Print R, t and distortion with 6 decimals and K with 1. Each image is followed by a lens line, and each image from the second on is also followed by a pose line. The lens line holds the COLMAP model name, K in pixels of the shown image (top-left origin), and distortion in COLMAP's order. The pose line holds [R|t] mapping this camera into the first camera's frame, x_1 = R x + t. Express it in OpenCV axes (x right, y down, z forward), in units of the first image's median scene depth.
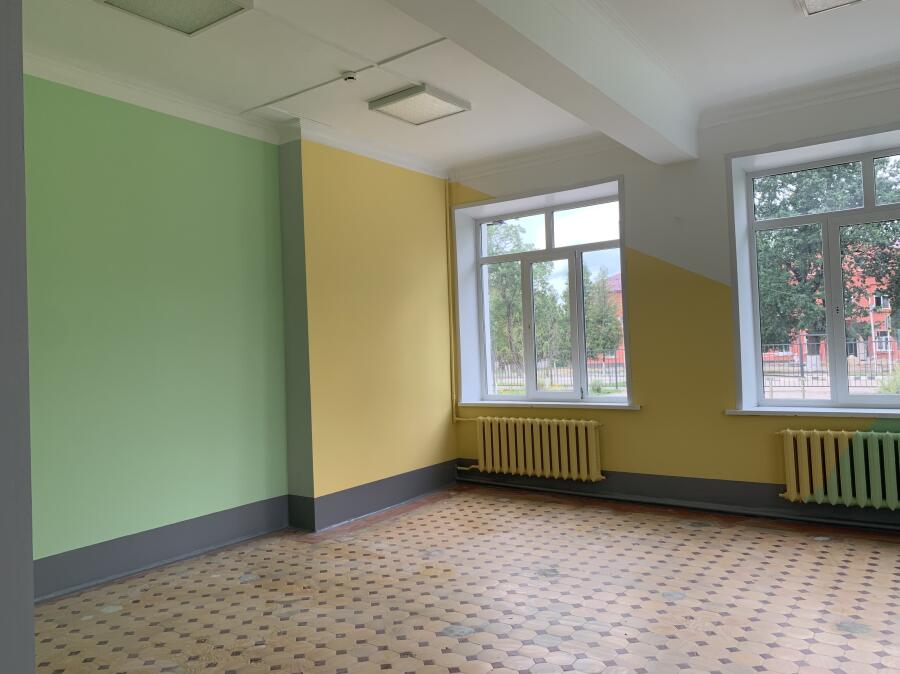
lens RADIAL K [[689.2, 0, 443.4], [0, 689.2, 329.5], [0, 0, 1]] dist [0.040164, -0.044464]
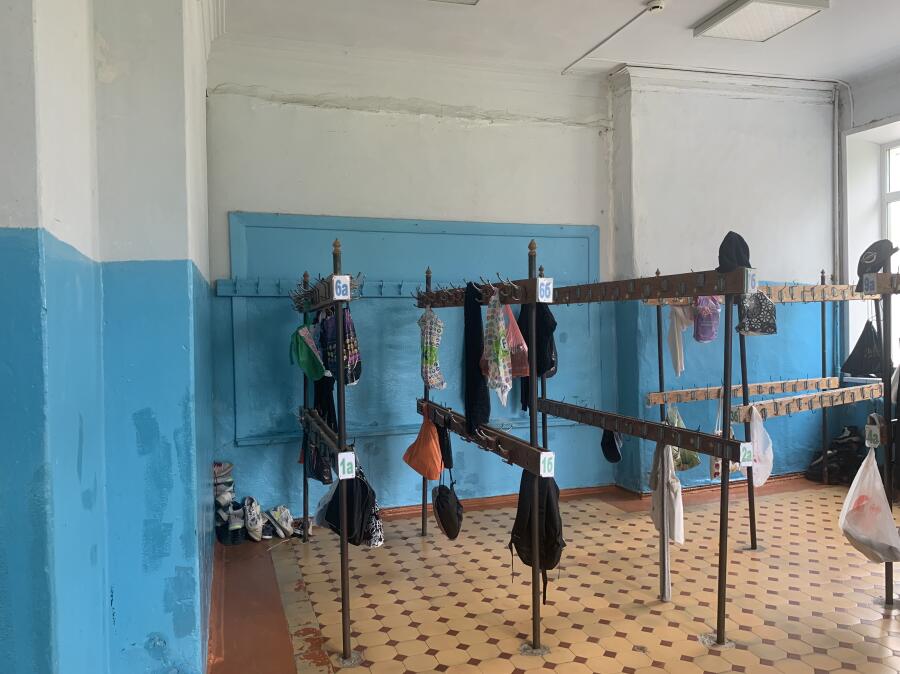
lens RADIAL K [[689.2, 0, 441.0], [0, 689.2, 334.7], [0, 0, 1]] dist [0.040164, -0.044464]
pose [[0.813917, 0.030611, -0.580174, 0.148195], [0.011111, 0.997608, 0.068223, -0.006263], [0.580875, -0.061974, 0.811630, 0.077582]]
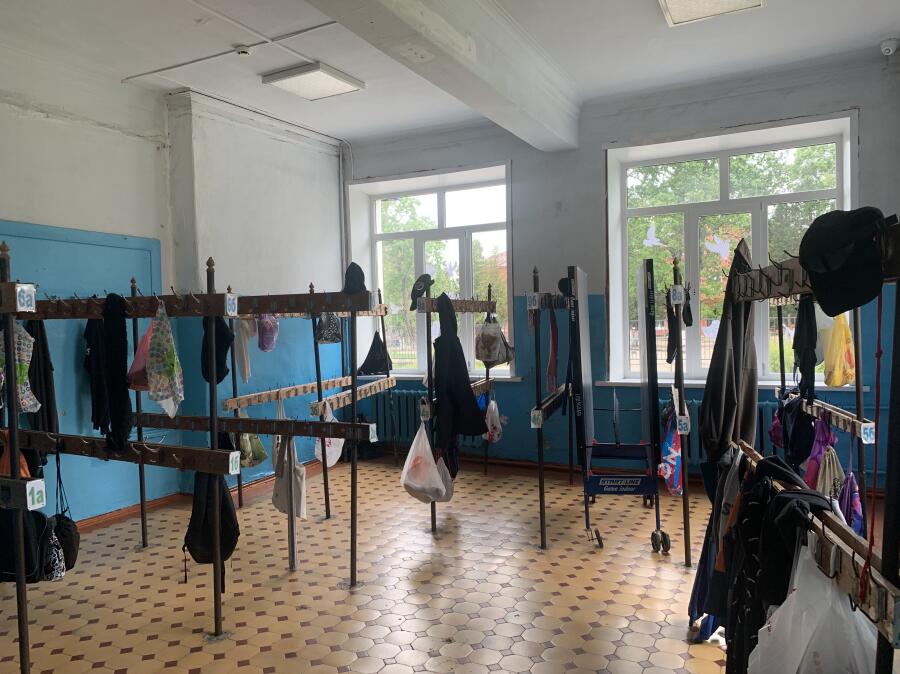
lens RADIAL K [[689.2, 0, 437.8], [0, 689.2, 345.2], [0, 0, 1]] dist [0.040164, -0.044464]
pose [[0.989619, 0.003009, 0.143682, 0.000311], [-0.012013, 0.998014, 0.061841, -0.006230], [-0.143210, -0.062925, 0.987690, -0.043188]]
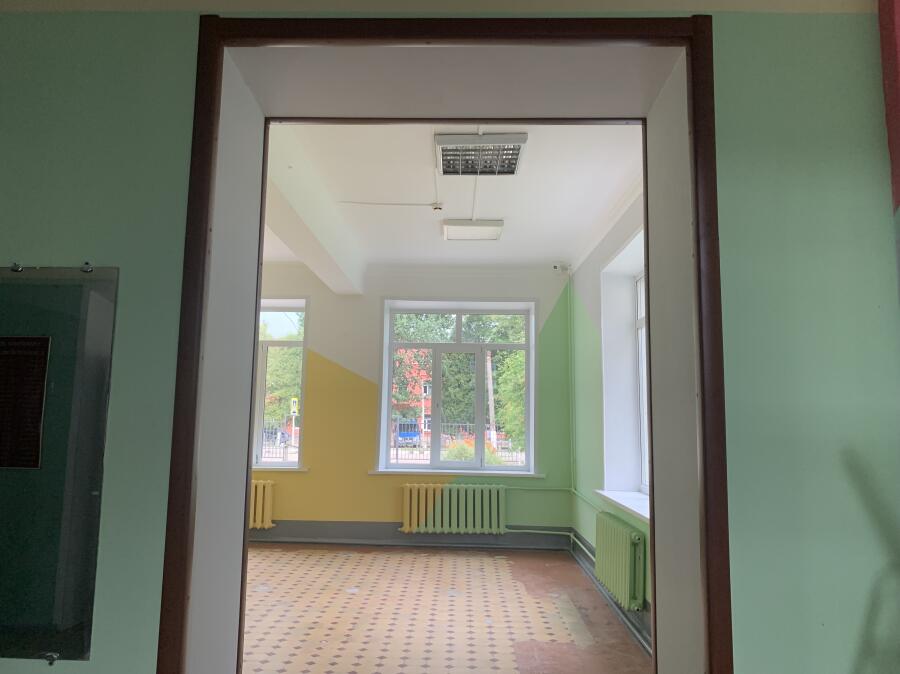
lens RADIAL K [[689.2, 0, 444.0], [0, 689.2, 319.3], [0, 0, 1]] dist [0.040164, -0.044464]
pose [[0.826329, 0.127402, 0.548589, -0.284146], [-0.062694, 0.988832, -0.135207, -0.010932], [-0.559688, 0.077332, 0.825087, -0.289220]]
